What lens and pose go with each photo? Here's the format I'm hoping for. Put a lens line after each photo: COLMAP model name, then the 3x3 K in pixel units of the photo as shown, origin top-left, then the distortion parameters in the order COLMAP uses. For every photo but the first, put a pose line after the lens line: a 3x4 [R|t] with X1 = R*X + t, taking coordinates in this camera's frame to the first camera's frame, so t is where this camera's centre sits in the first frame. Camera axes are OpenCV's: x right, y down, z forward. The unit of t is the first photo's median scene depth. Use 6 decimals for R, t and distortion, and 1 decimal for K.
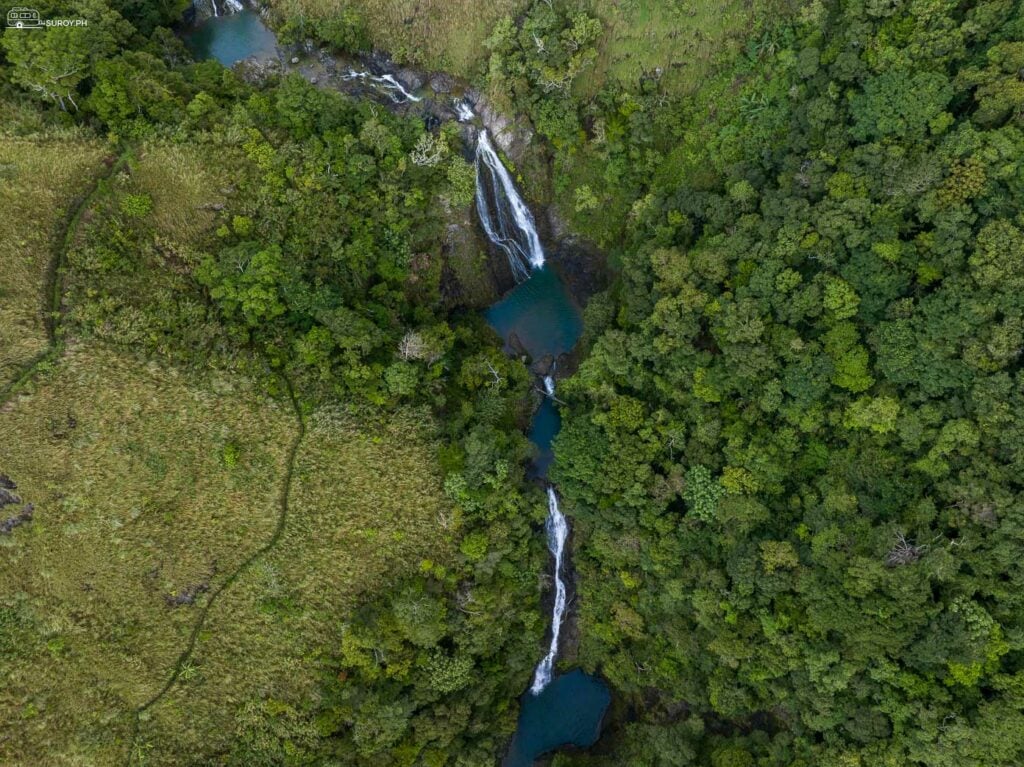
lens RADIAL K [[720.4, 0, 510.9], [0, 720.4, 387.0], [0, 0, 1]] dist [-0.039007, 0.001761]
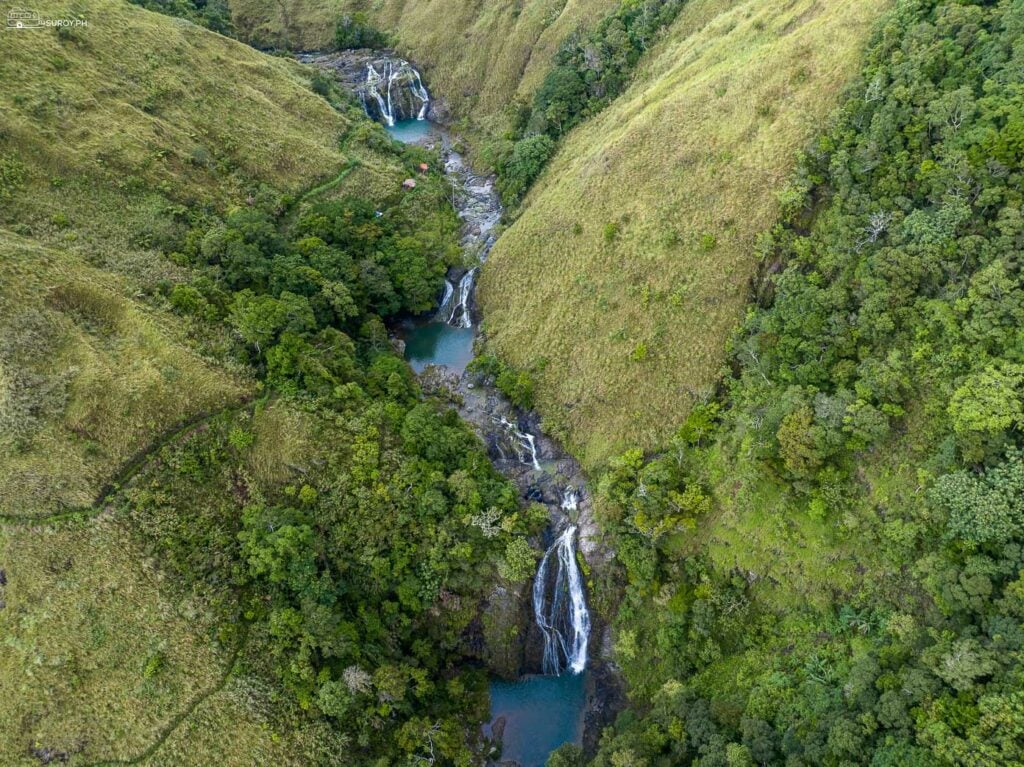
lens RADIAL K [[720.4, 0, 510.9], [0, 720.4, 387.0], [0, 0, 1]] dist [-0.039007, 0.001761]
pose [[0.788531, 0.450378, -0.418782, 0.268148], [-0.568222, 0.794024, -0.215983, -0.287534], [0.235249, 0.408270, 0.882028, 0.003213]]
